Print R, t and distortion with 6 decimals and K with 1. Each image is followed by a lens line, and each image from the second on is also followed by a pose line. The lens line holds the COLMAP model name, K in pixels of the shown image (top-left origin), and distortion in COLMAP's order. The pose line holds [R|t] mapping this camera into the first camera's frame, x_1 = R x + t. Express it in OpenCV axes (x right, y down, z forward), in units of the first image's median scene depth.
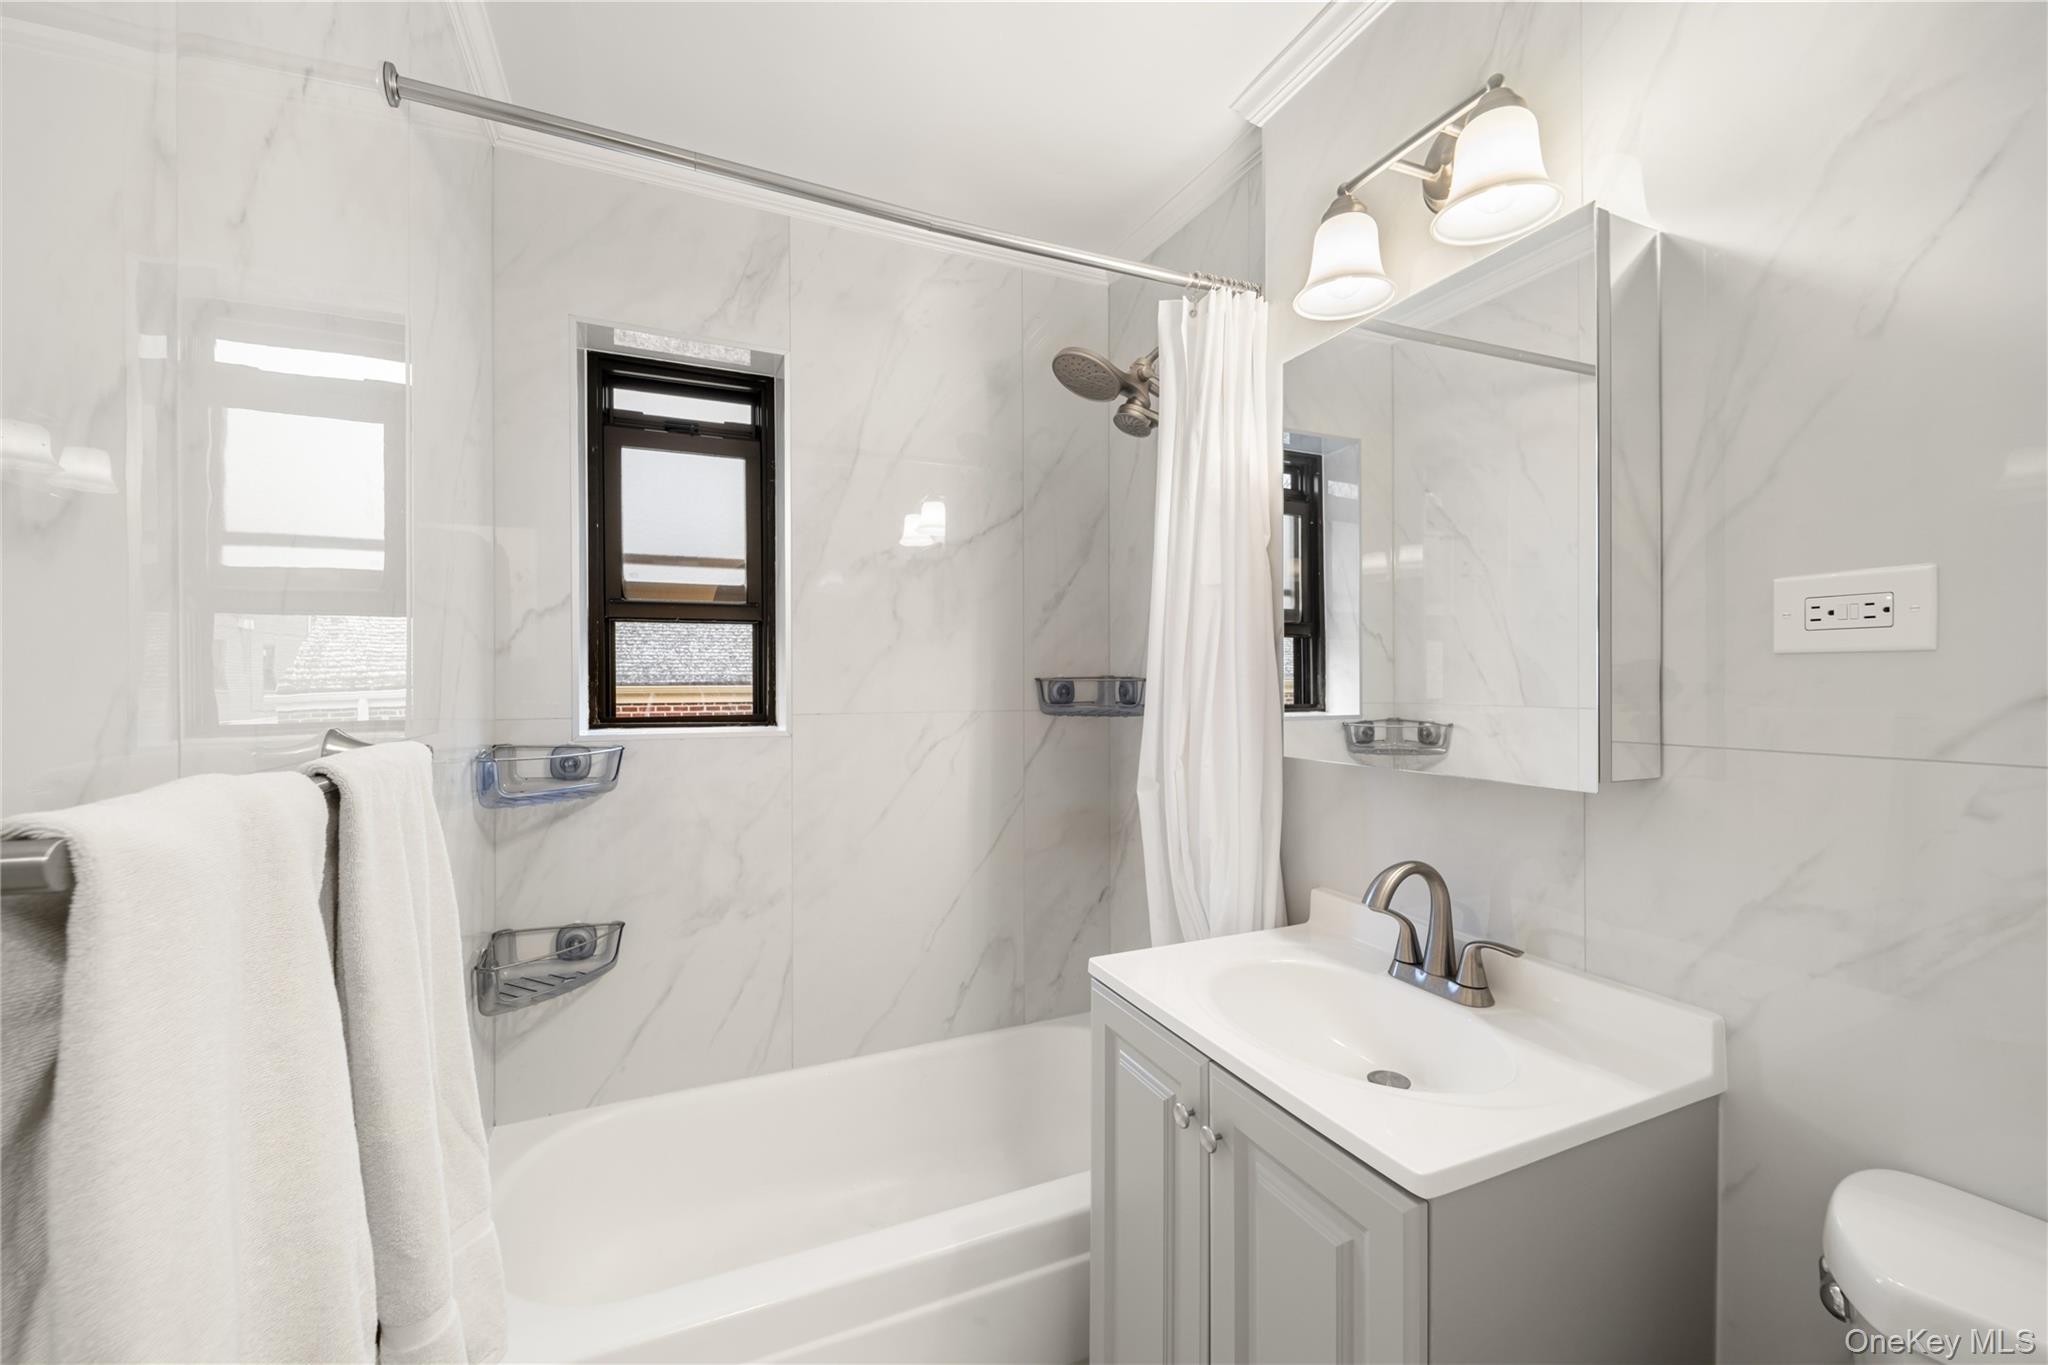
lens RADIAL K [[843.0, 0, 1026.6], [0, 843.0, 683.0], [0, 0, 1]] dist [-0.000169, 0.000025]
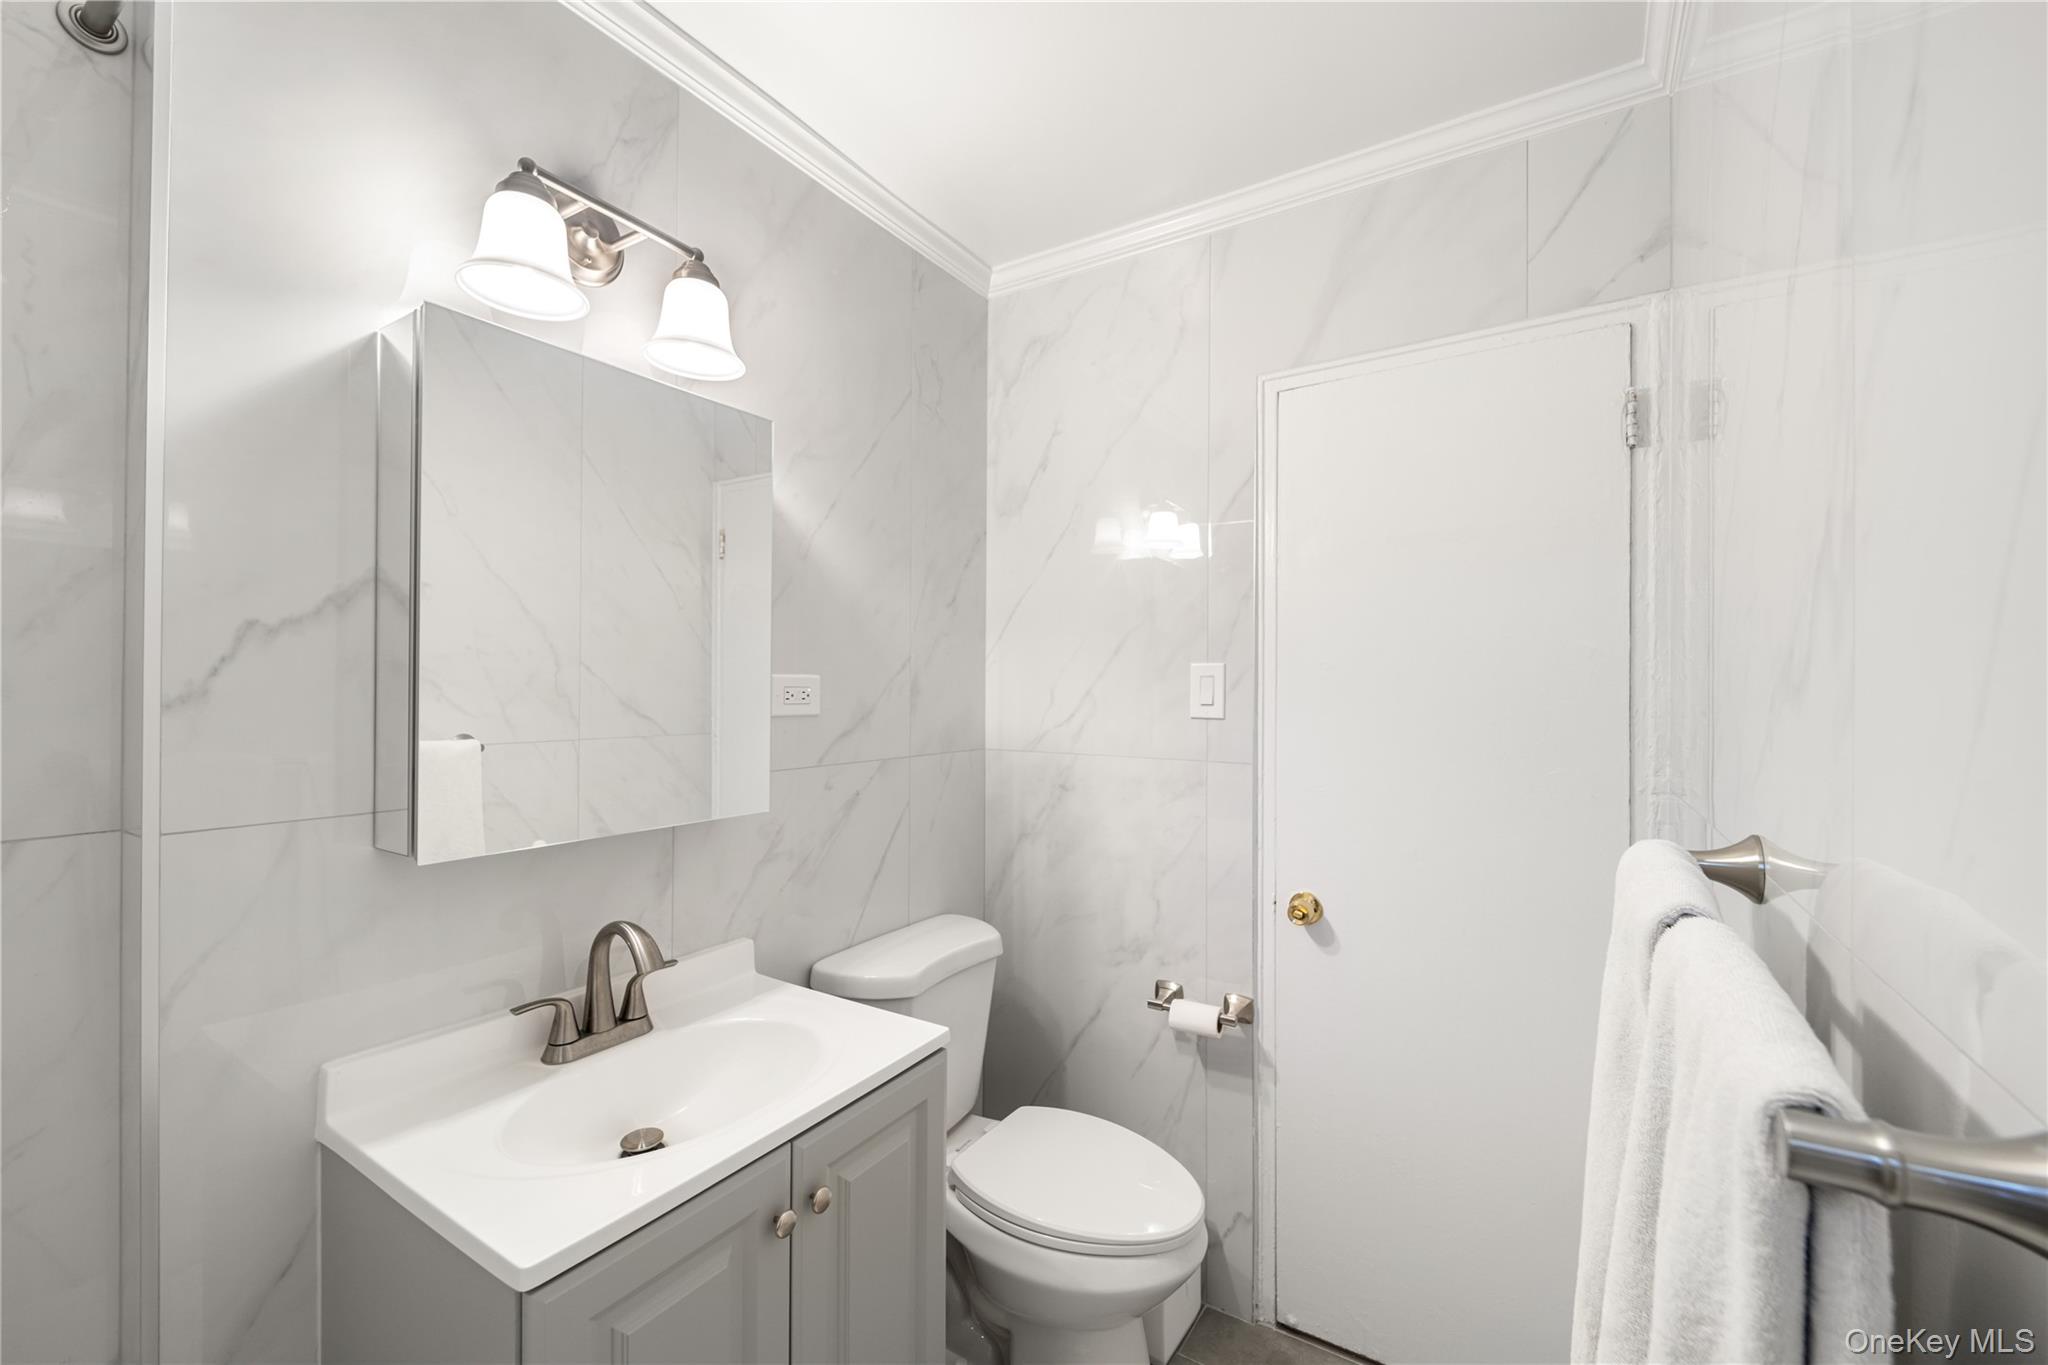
lens RADIAL K [[843.0, 0, 1018.6], [0, 843.0, 687.9], [0, 0, 1]] dist [-0.000169, 0.000025]
pose [[-0.559900, 0.004246, 0.828549, -0.941300], [0.001211, 0.999990, -0.004306, -0.093288], [-0.828559, -0.001407, -0.559900, 1.677560]]
